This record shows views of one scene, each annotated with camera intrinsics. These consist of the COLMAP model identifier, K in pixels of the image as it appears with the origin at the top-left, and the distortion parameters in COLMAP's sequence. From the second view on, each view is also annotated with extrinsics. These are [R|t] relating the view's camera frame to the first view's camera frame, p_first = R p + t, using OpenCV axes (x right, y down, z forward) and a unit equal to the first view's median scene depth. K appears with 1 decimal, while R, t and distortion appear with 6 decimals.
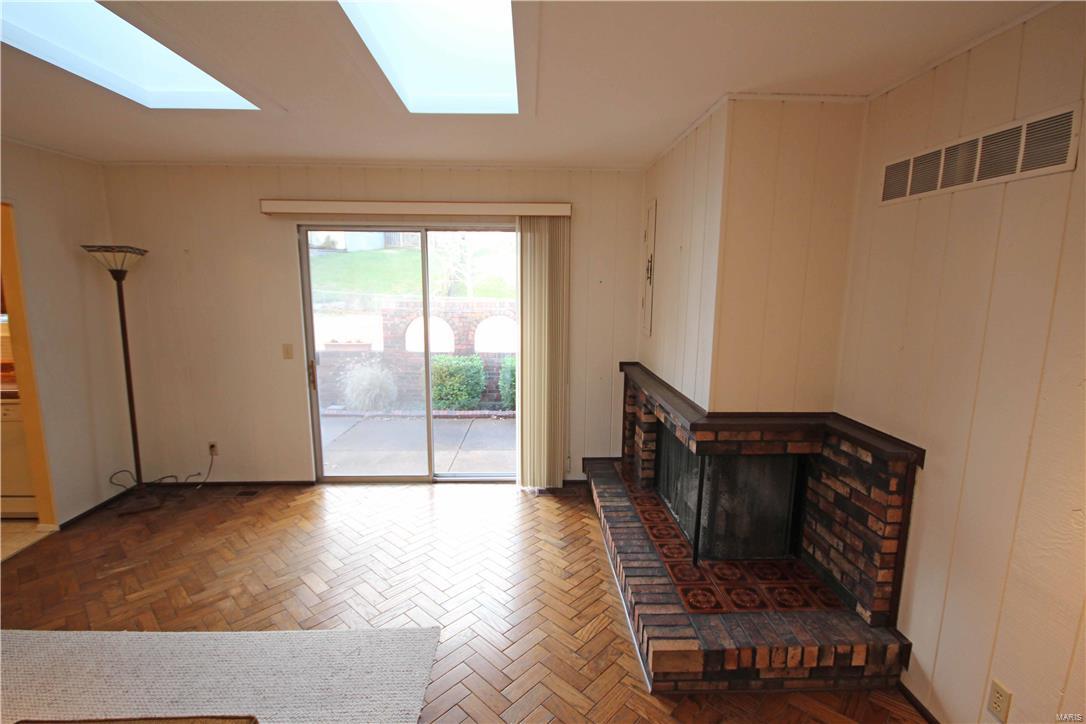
lens RADIAL K [[505.1, 0, 542.0], [0, 505.1, 364.6], [0, 0, 1]] dist [-0.012346, 0.000183]
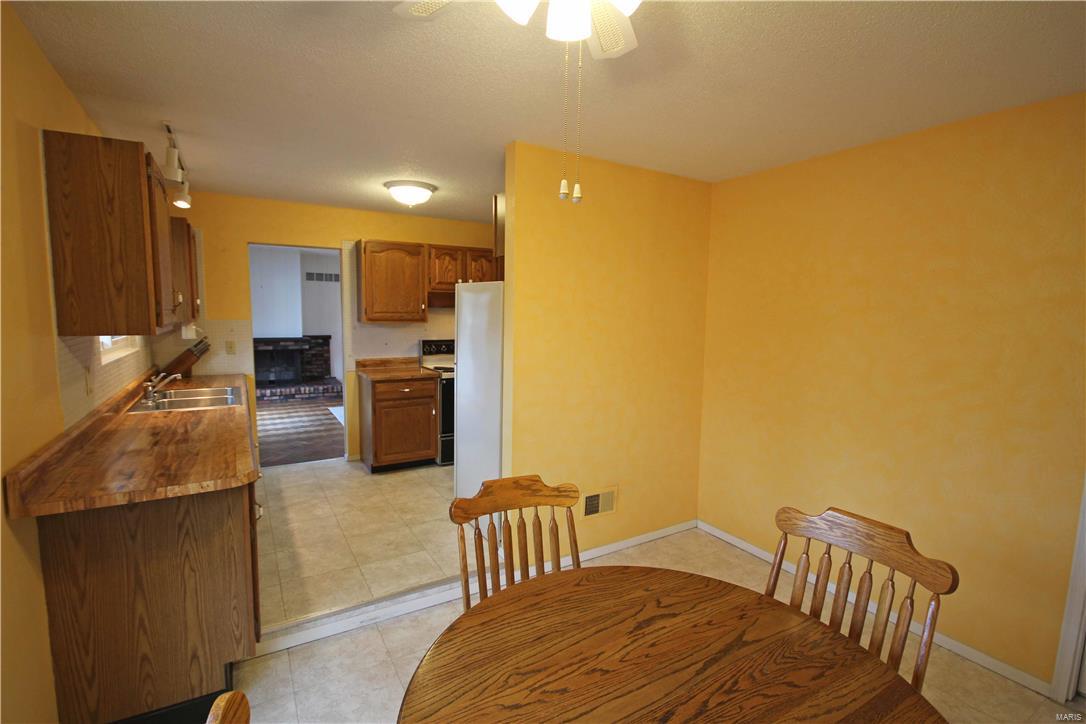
lens RADIAL K [[505.1, 0, 540.2], [0, 505.1, 363.2], [0, 0, 1]] dist [-0.012346, 0.000183]
pose [[-0.481630, -0.115571, 0.868721, -3.852325], [0.121931, 0.972789, 0.197016, -0.239448], [-0.867851, 0.200813, -0.454432, 1.312498]]
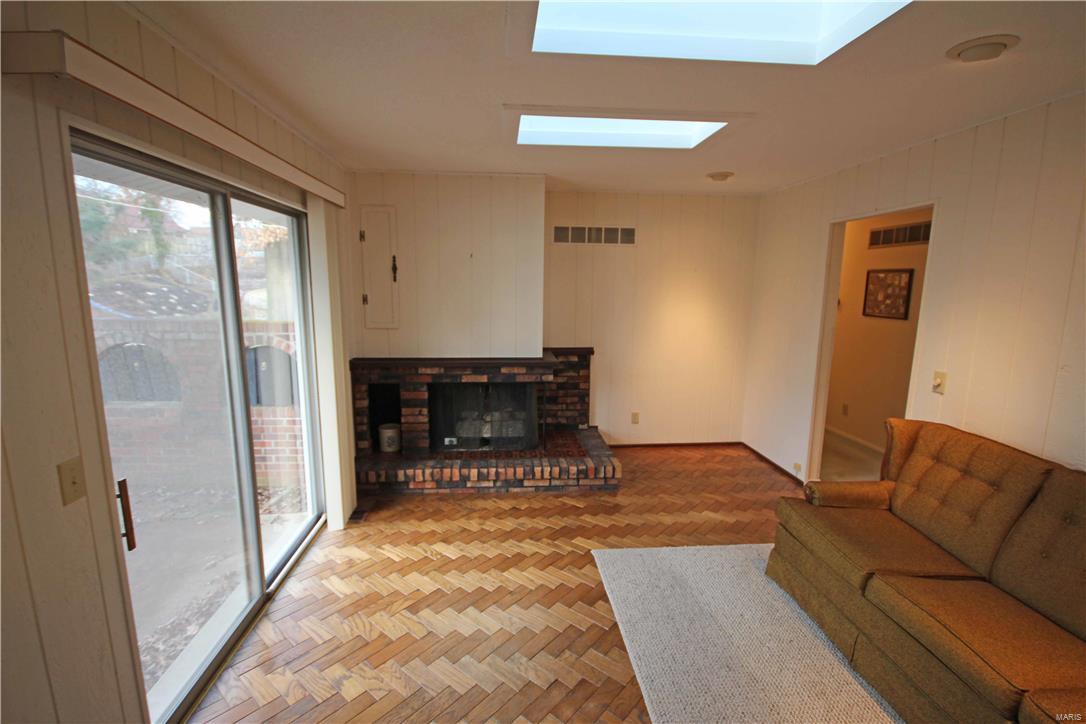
lens RADIAL K [[505.1, 0, 539.8], [0, 505.1, 361.9], [0, 0, 1]] dist [-0.012346, 0.000183]
pose [[-0.047232, -0.178959, 0.982722, -1.487250], [0.158202, 0.970062, 0.184257, -0.230935], [-0.986276, 0.164172, -0.017506, 1.146974]]
